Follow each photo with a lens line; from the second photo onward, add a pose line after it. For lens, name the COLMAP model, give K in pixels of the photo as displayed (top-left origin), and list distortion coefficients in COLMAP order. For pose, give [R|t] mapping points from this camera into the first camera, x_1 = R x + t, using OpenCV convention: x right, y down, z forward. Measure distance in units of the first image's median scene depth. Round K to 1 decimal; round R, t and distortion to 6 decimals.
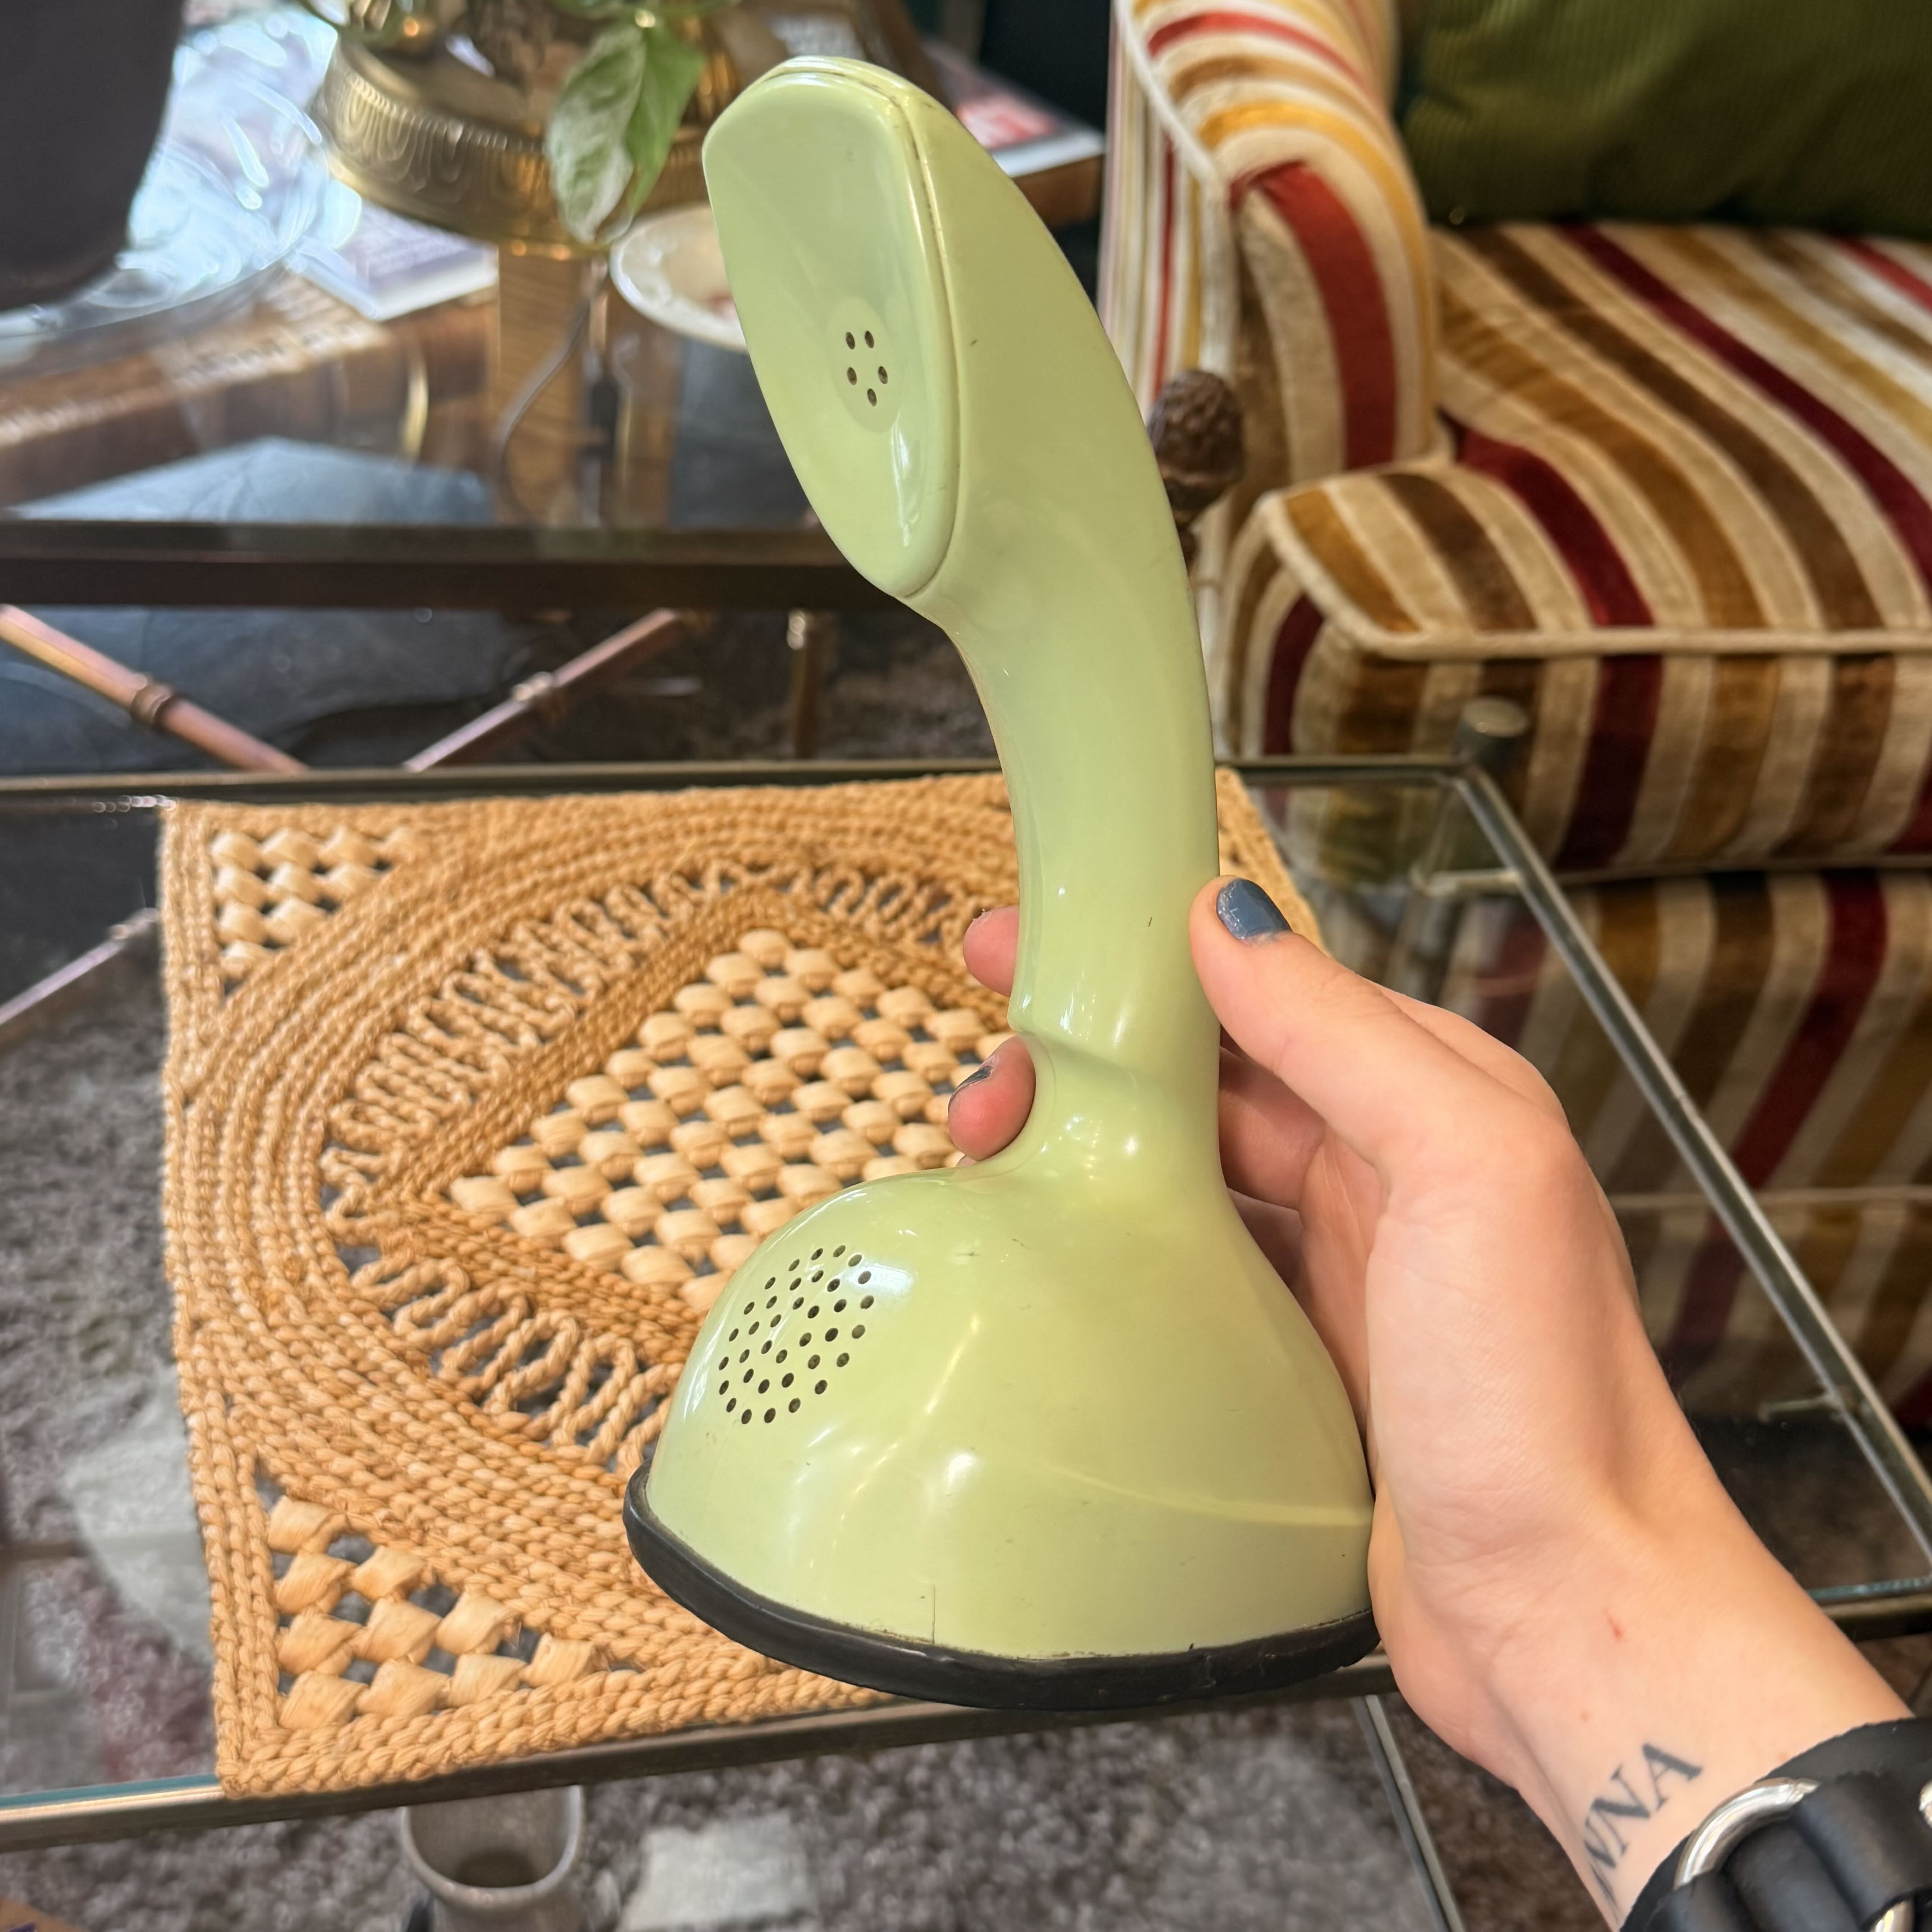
lens RADIAL K [[2633.7, 0, 975.3], [0, 2633.7, 937.4], [0, 0, 1]] dist [0.136666, -0.009001]
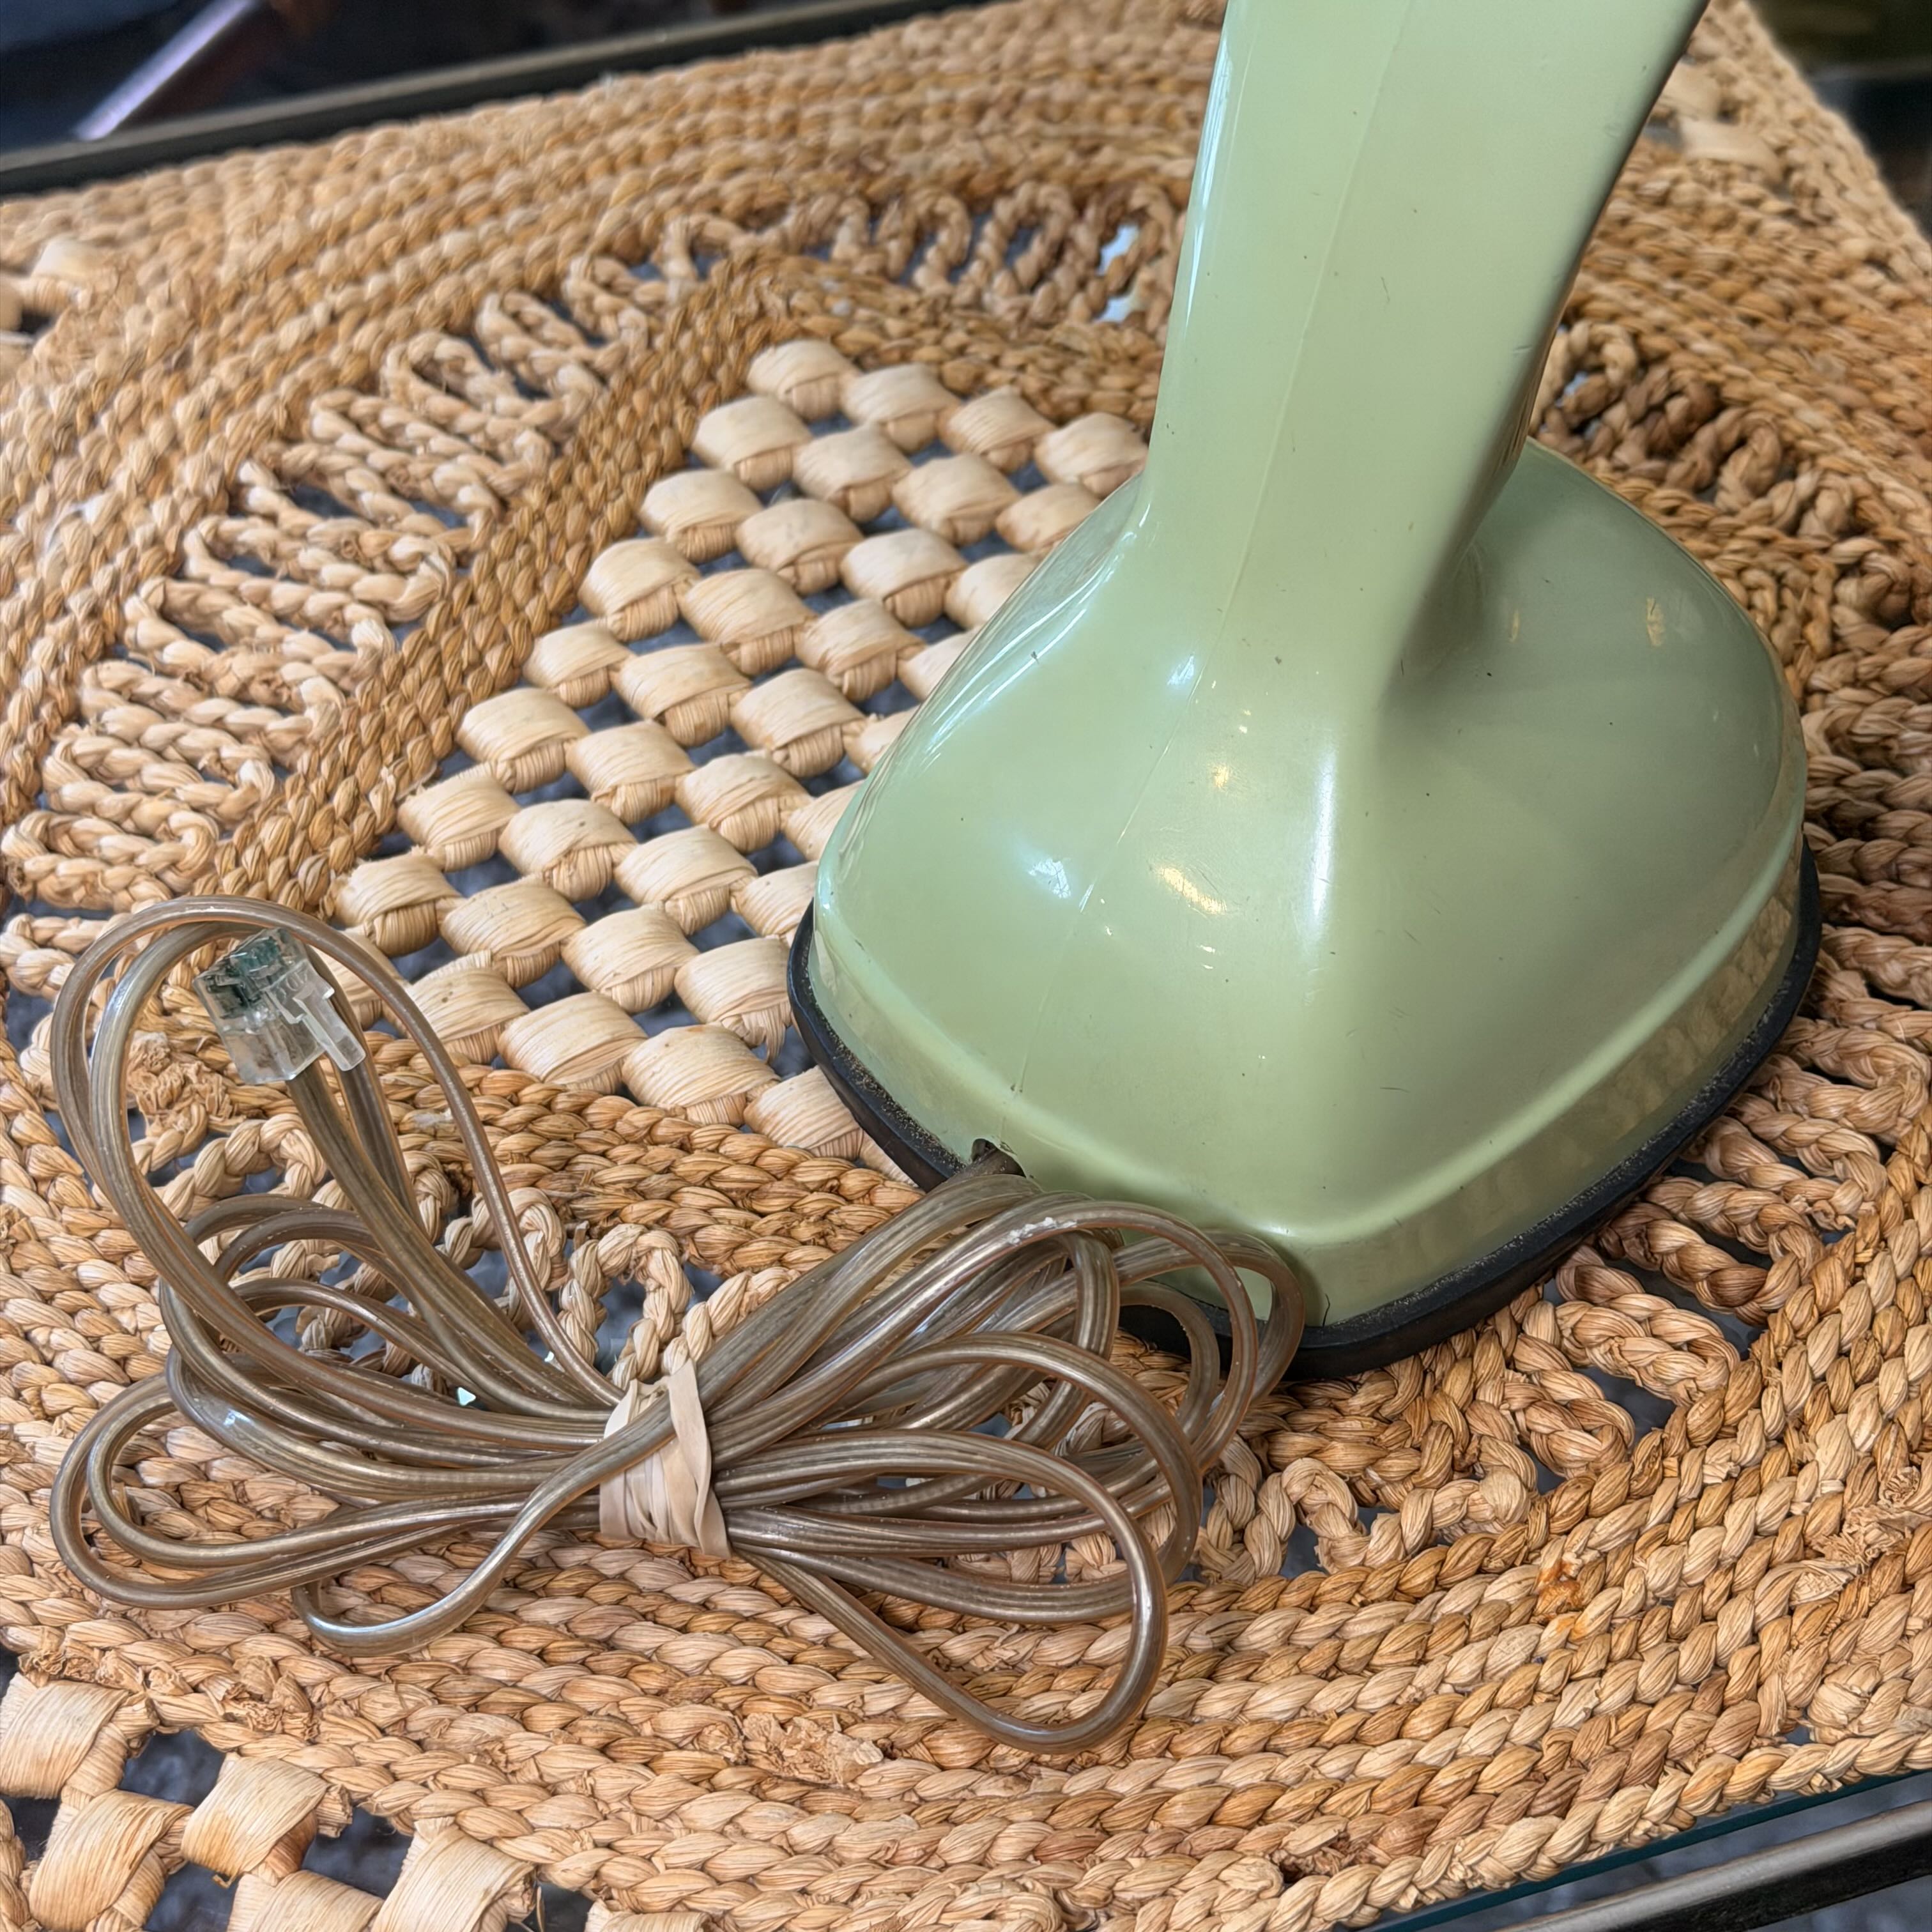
lens RADIAL K [[3913.3, 0, 921.9], [0, 3913.3, 947.7], [0, 0, 1]] dist [0.214573, -0.474324]
pose [[0.988367, -0.139498, -0.060594, -0.027304], [0.147776, 0.975042, 0.165696, -0.011198], [0.035968, -0.172723, 0.984314, 0.250126]]
